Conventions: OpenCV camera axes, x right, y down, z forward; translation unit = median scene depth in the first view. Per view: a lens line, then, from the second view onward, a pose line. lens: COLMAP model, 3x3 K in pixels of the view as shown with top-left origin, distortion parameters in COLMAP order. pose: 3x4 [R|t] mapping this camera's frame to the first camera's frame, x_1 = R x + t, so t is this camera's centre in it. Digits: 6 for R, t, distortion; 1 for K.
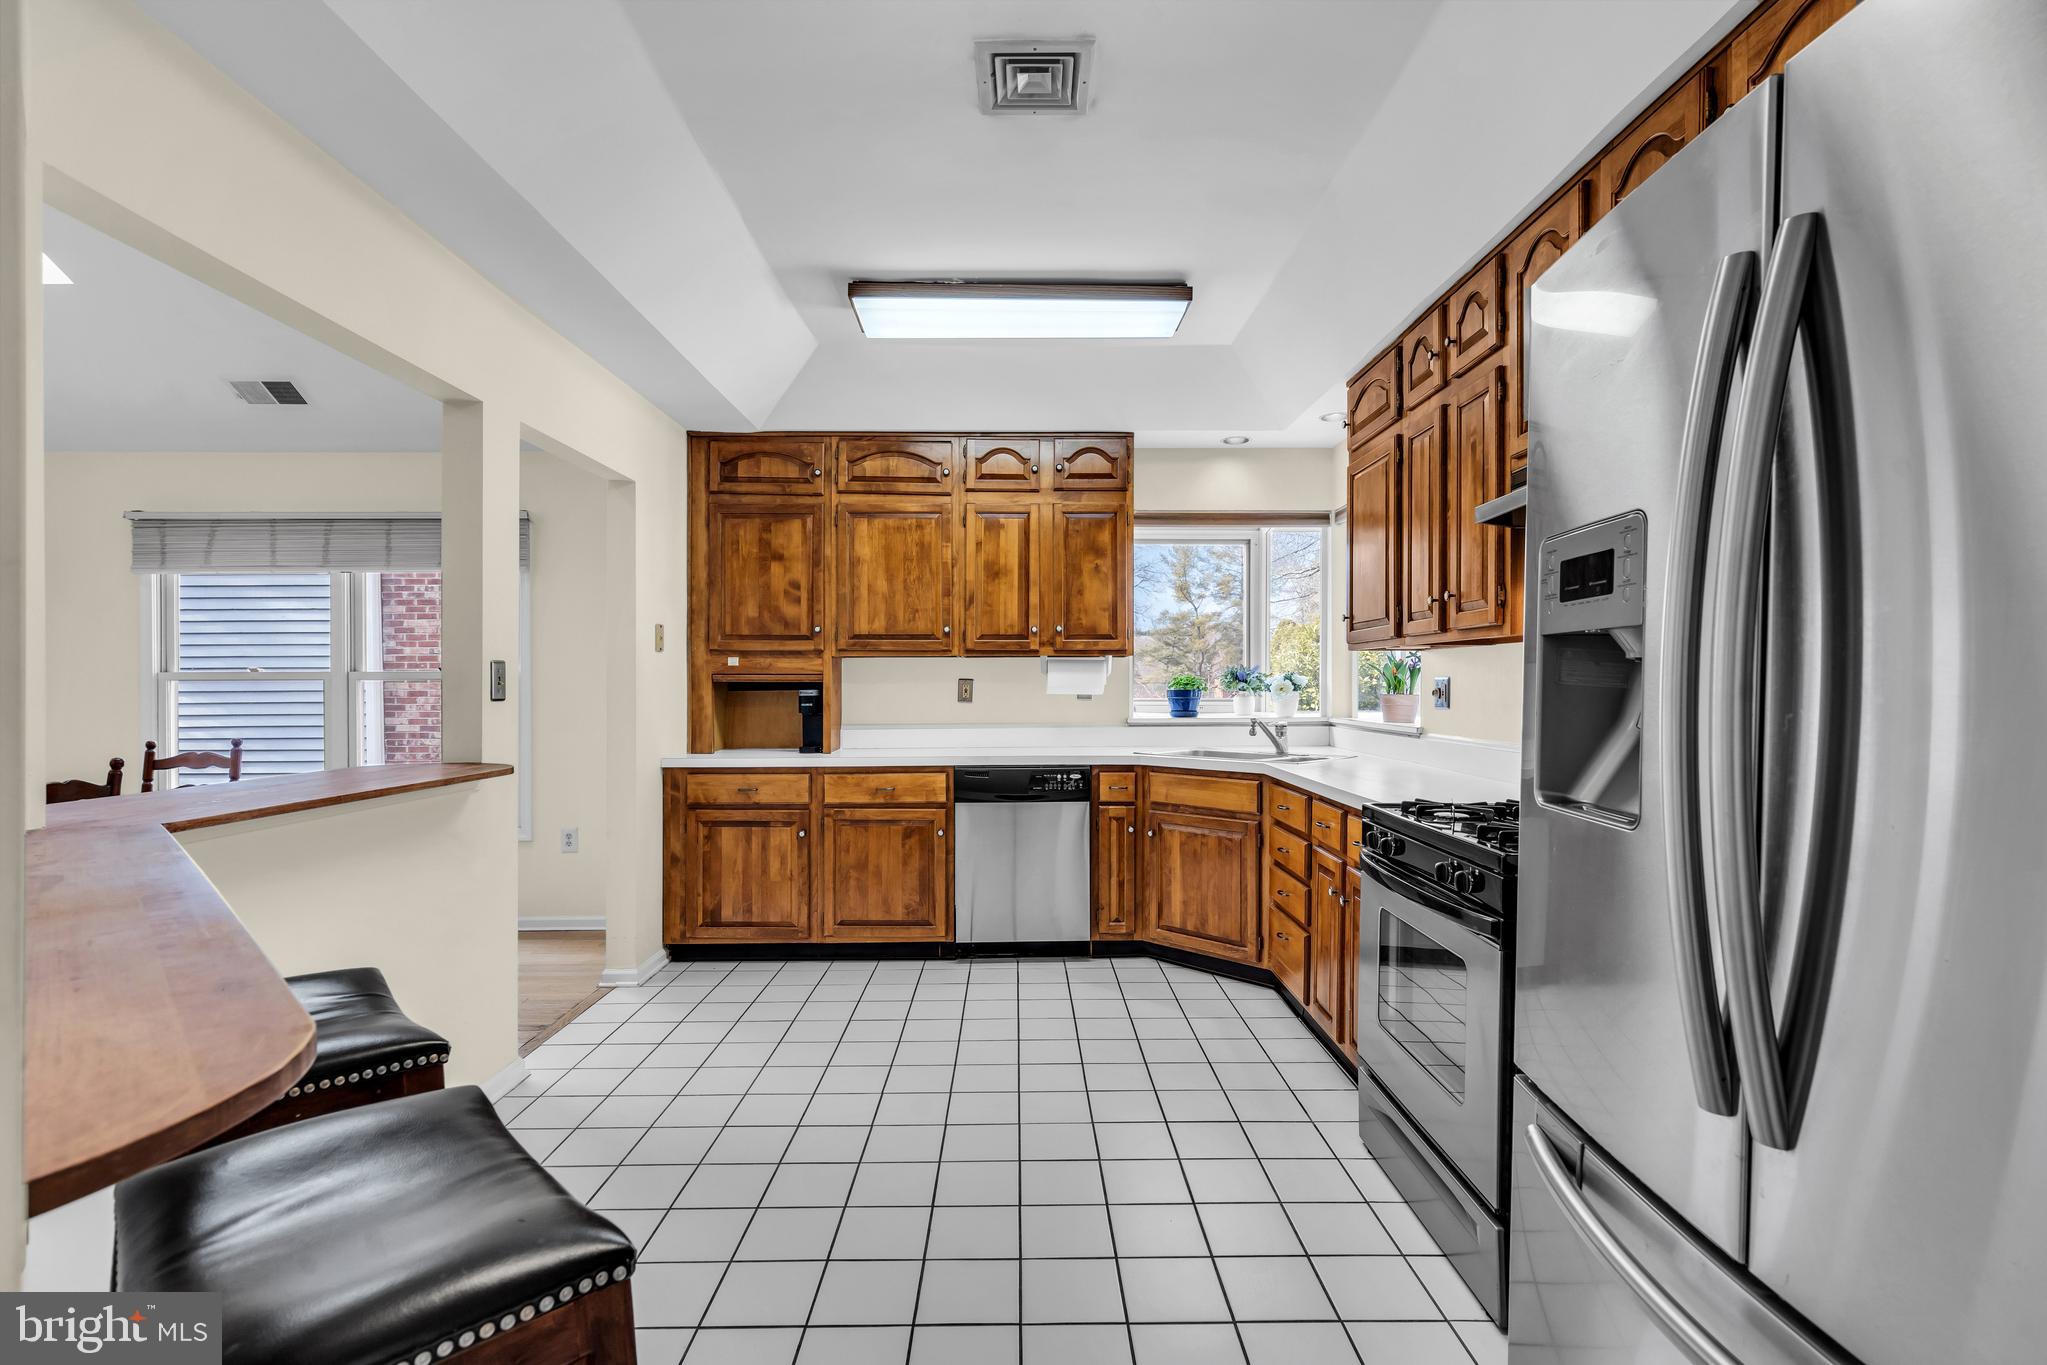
lens RADIAL K [[941.4, 0, 1023.5], [0, 941.4, 682.5], [0, 0, 1]] dist [0.000303, 0.000290]
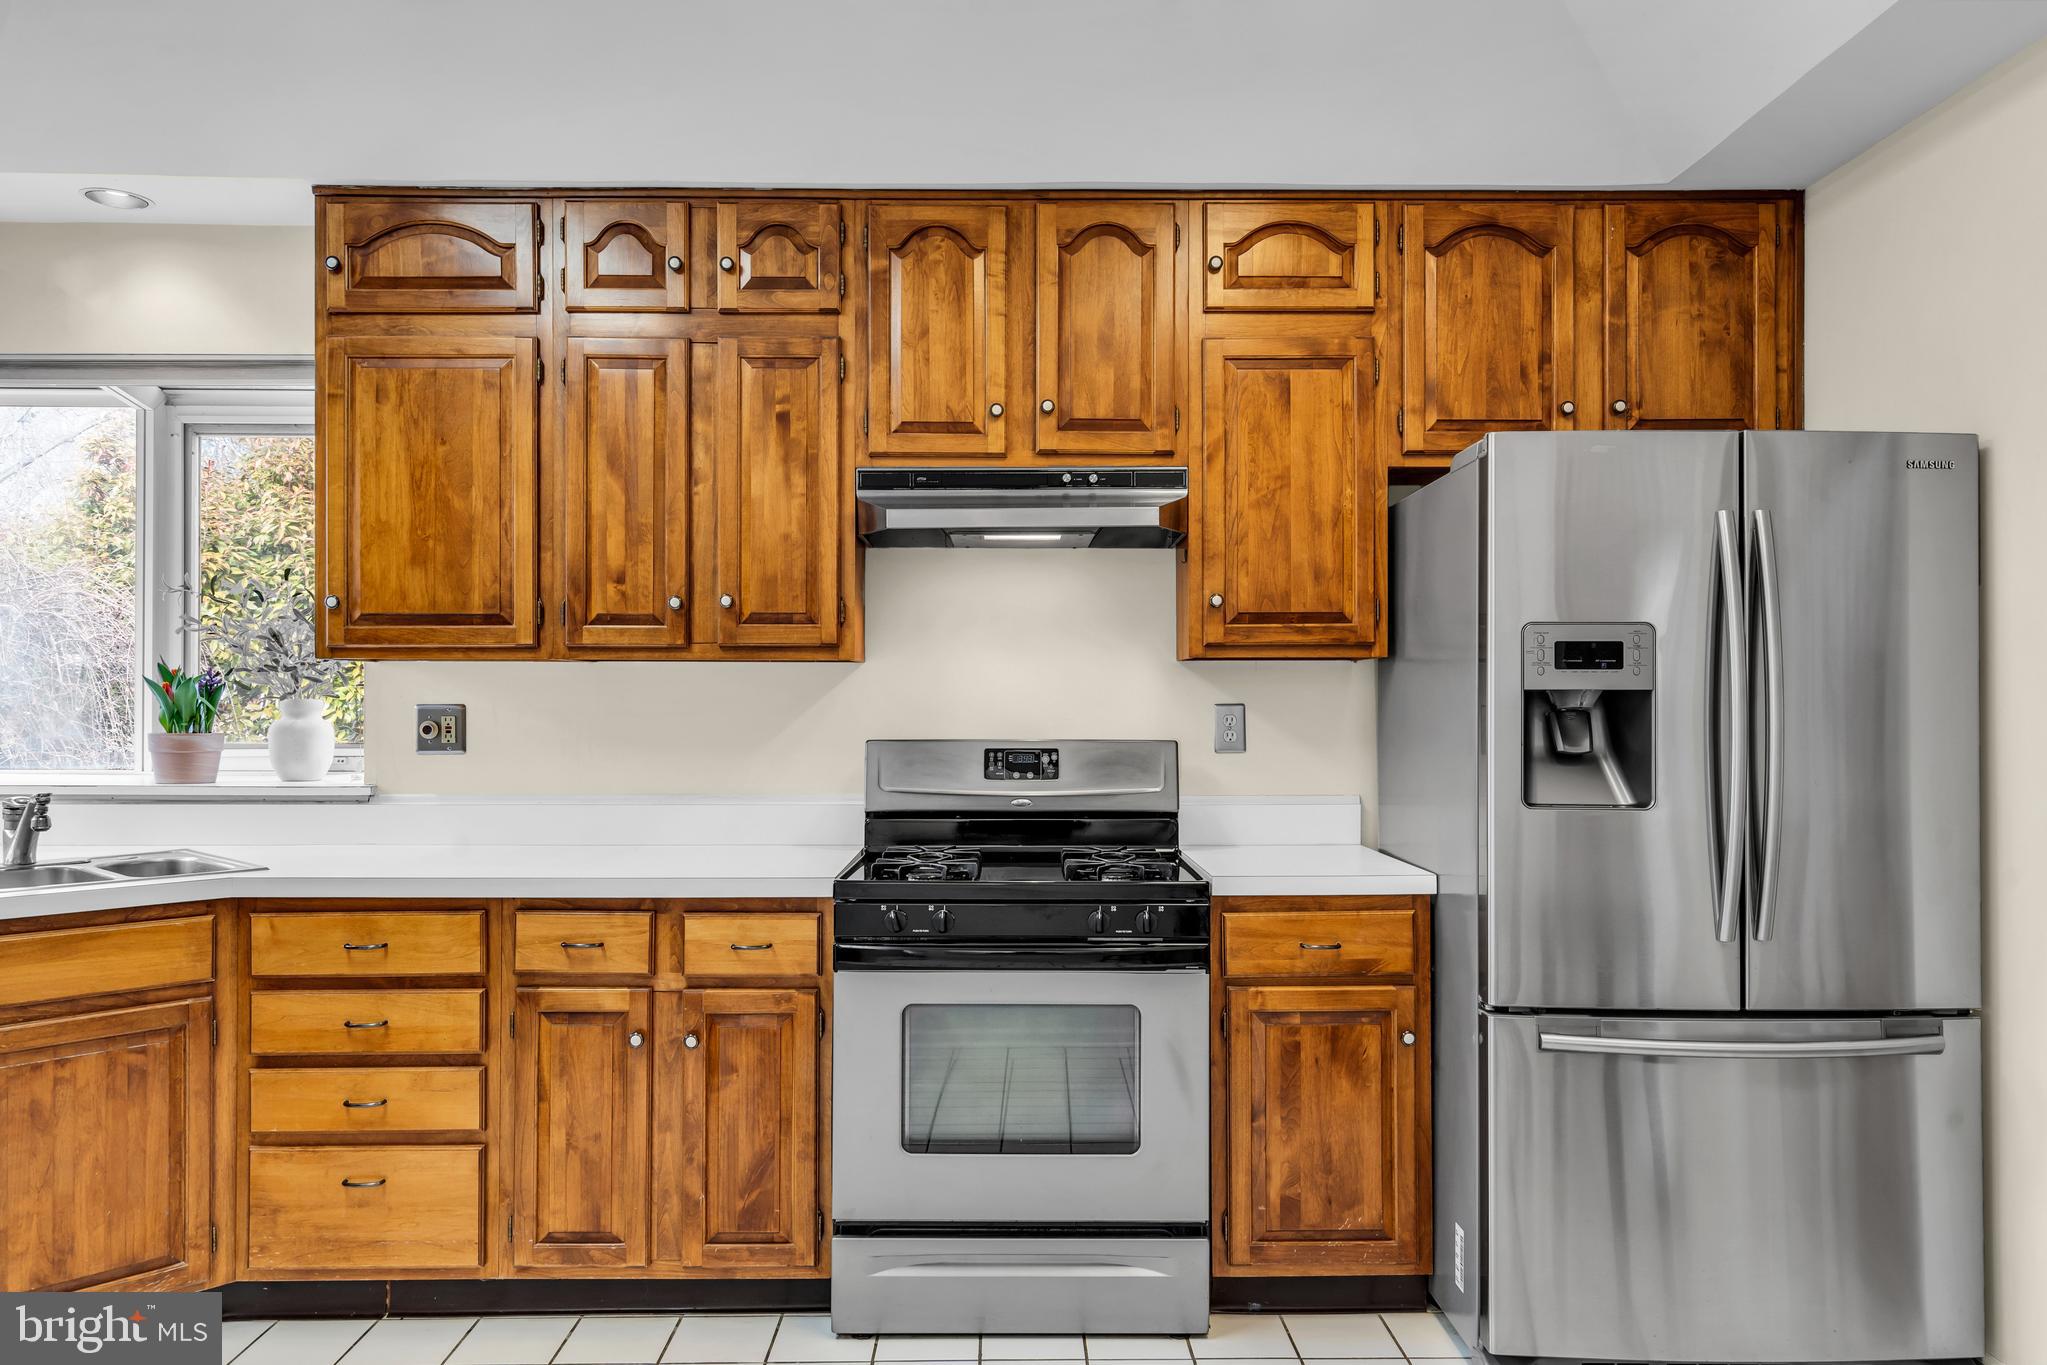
lens RADIAL K [[1405.2, 0, 1023.5], [0, 1405.2, 682.5], [0, 0, 1]] dist [0.009609, 0.003192]
pose [[-0.009590, 0.006697, 0.999932, -0.425327], [-0.002069, 0.999975, -0.006718, -0.012198], [-0.999952, -0.002133, -0.009576, 0.483213]]
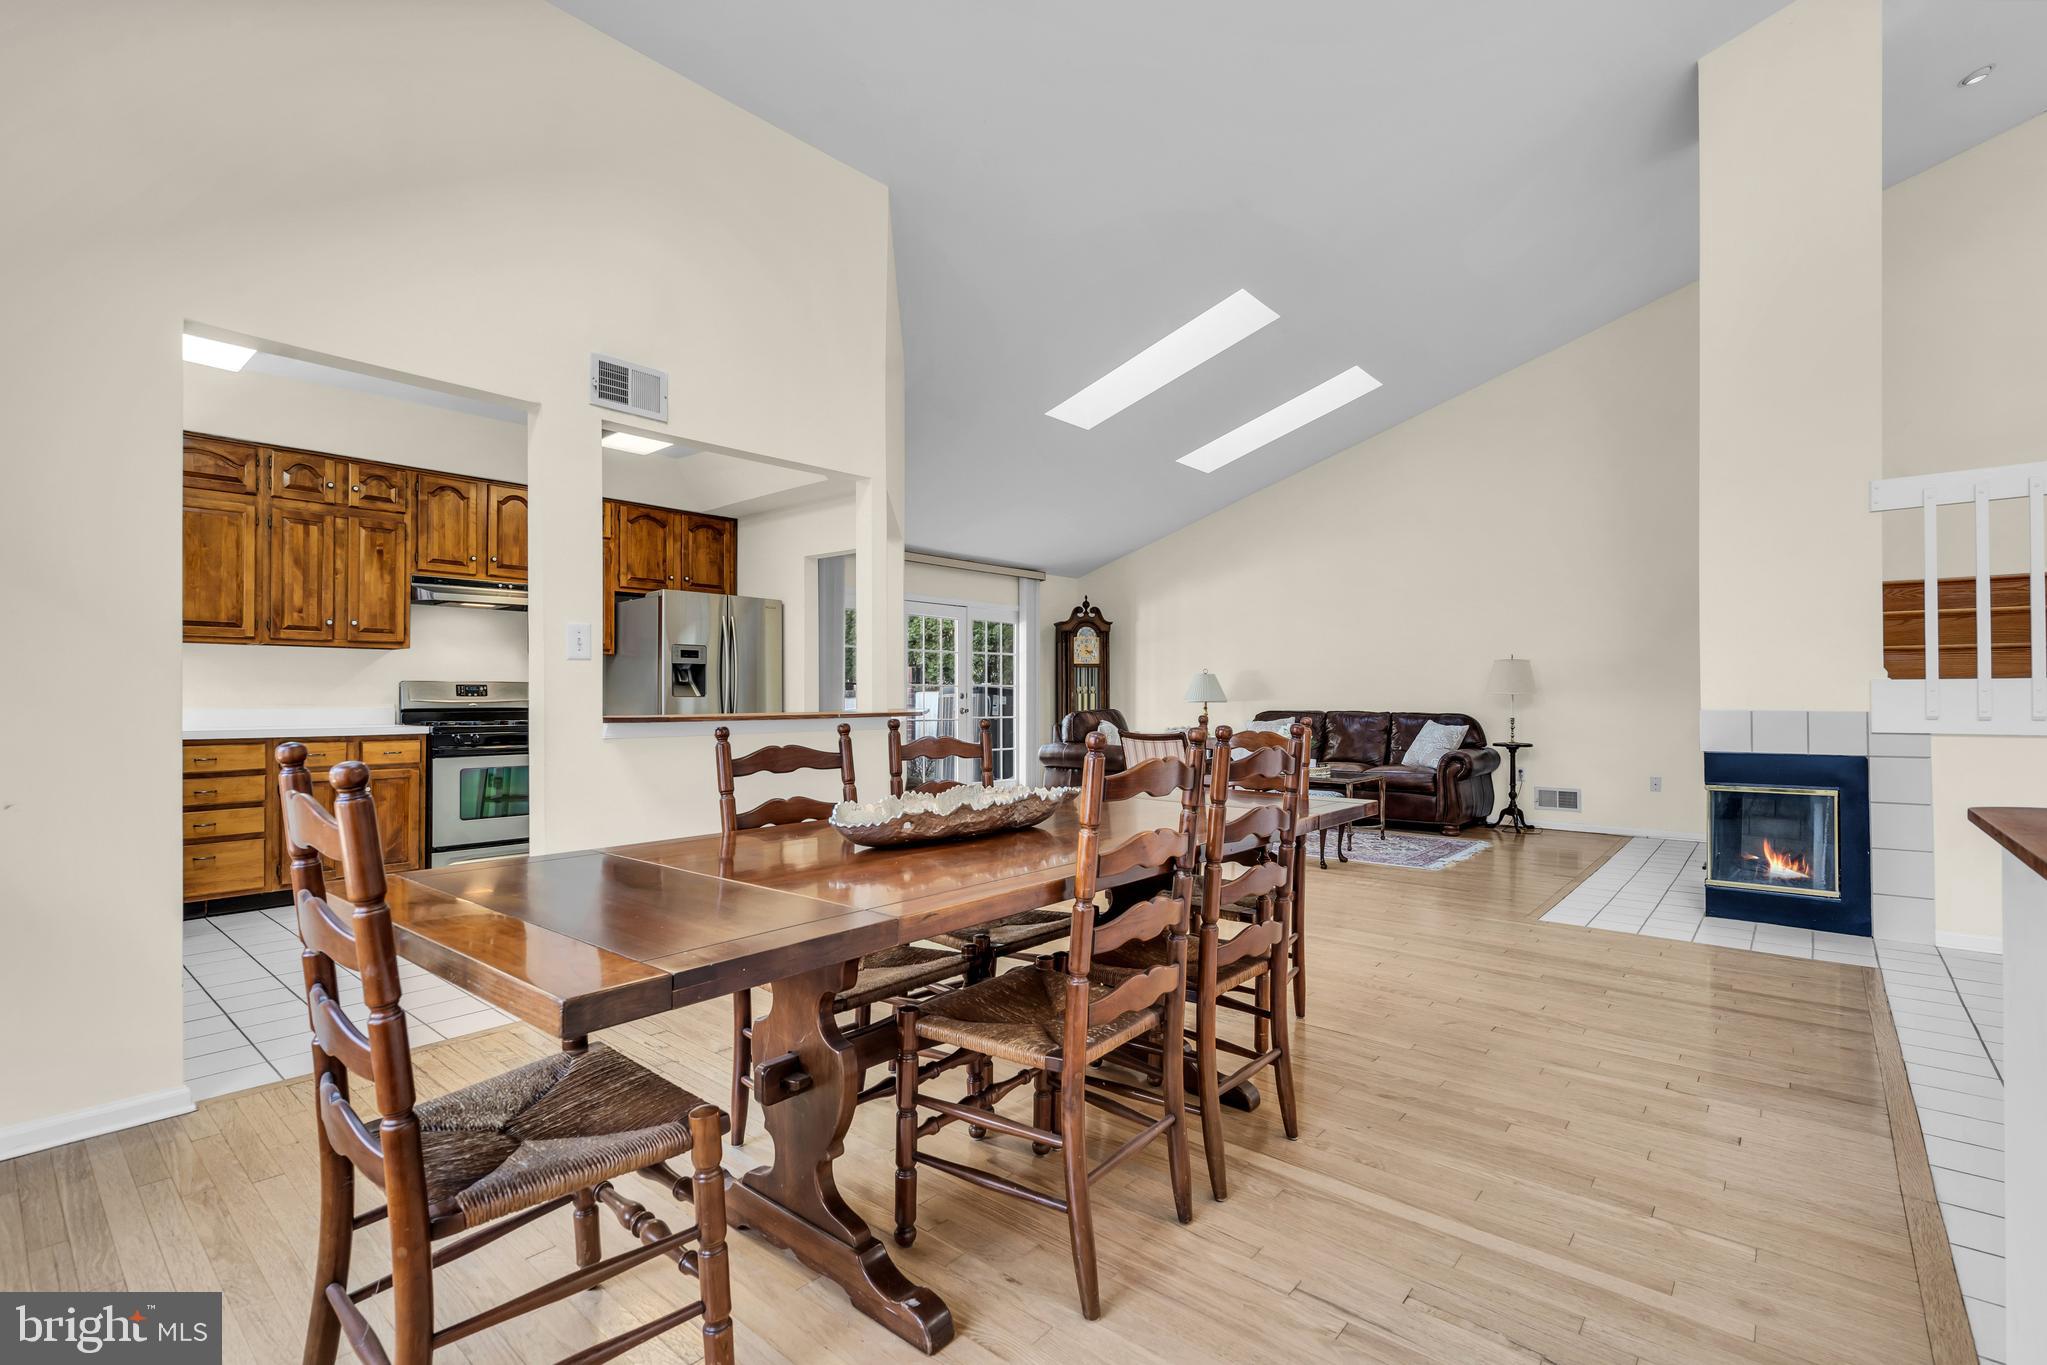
lens RADIAL K [[928.2, 0, 1027.7], [0, 928.2, 690.9], [0, 0, 1]] dist [-0.003061, 0.000059]
pose [[-0.760565, 0.005236, 0.649241, -1.116412], [0.000316, 0.999970, -0.007694, 0.037094], [-0.649262, -0.005647, -0.760544, 0.961477]]
